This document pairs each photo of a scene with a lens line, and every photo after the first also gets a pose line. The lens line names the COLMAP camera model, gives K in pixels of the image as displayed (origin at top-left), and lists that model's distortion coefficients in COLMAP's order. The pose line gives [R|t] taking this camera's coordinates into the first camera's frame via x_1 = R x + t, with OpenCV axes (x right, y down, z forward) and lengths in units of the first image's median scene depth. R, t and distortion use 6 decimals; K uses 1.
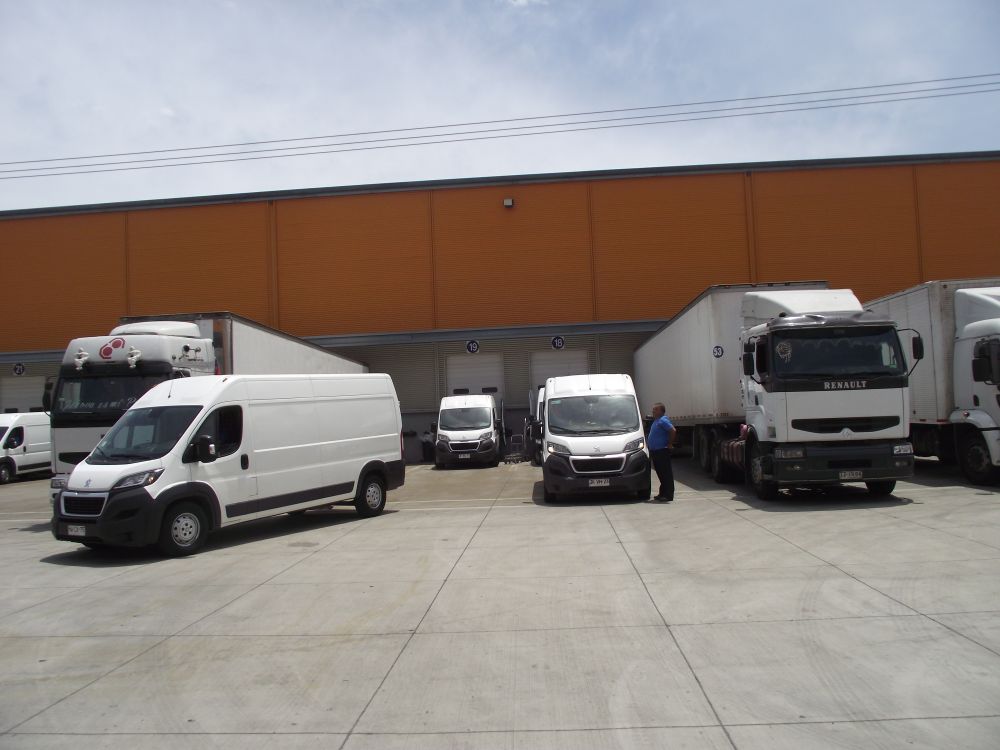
lens RADIAL K [[825.9, 0, 500.0], [0, 825.9, 375.0], [0, 0, 1]] dist [-0.007841, -0.002254]
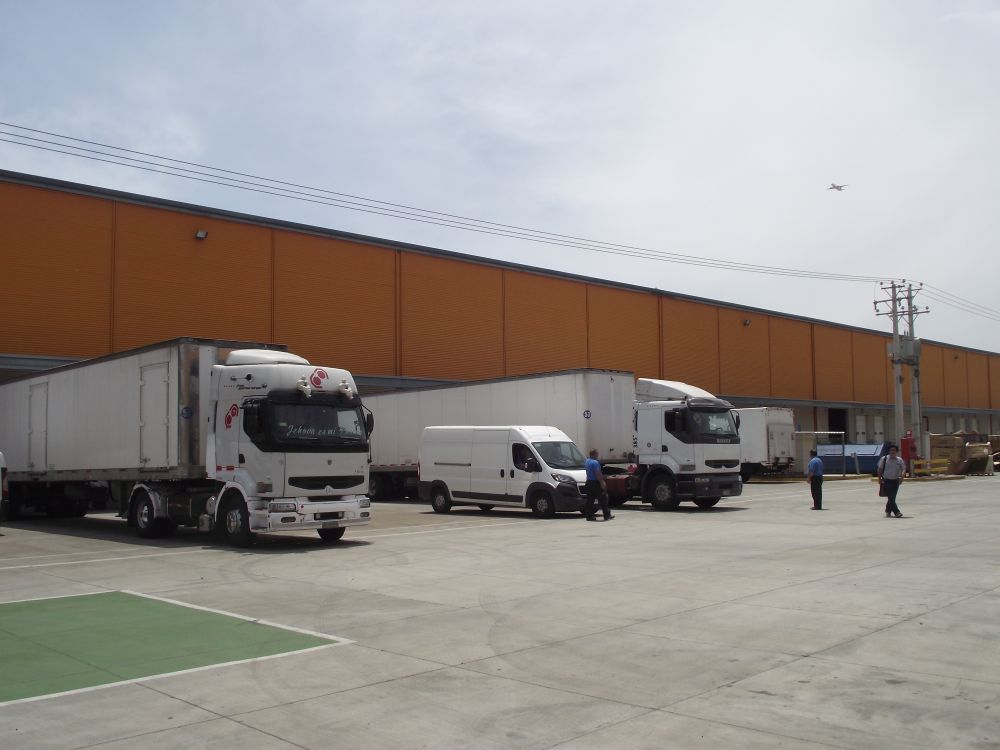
lens RADIAL K [[995.8, 0, 499.2], [0, 995.8, 405.2], [0, 0, 1]] dist [0.067313, -0.379213]
pose [[0.634895, 0.067782, 0.769619, -1.404165], [-0.047979, 0.997680, -0.048288, 0.056537], [-0.771107, -0.006268, 0.636674, 0.016660]]
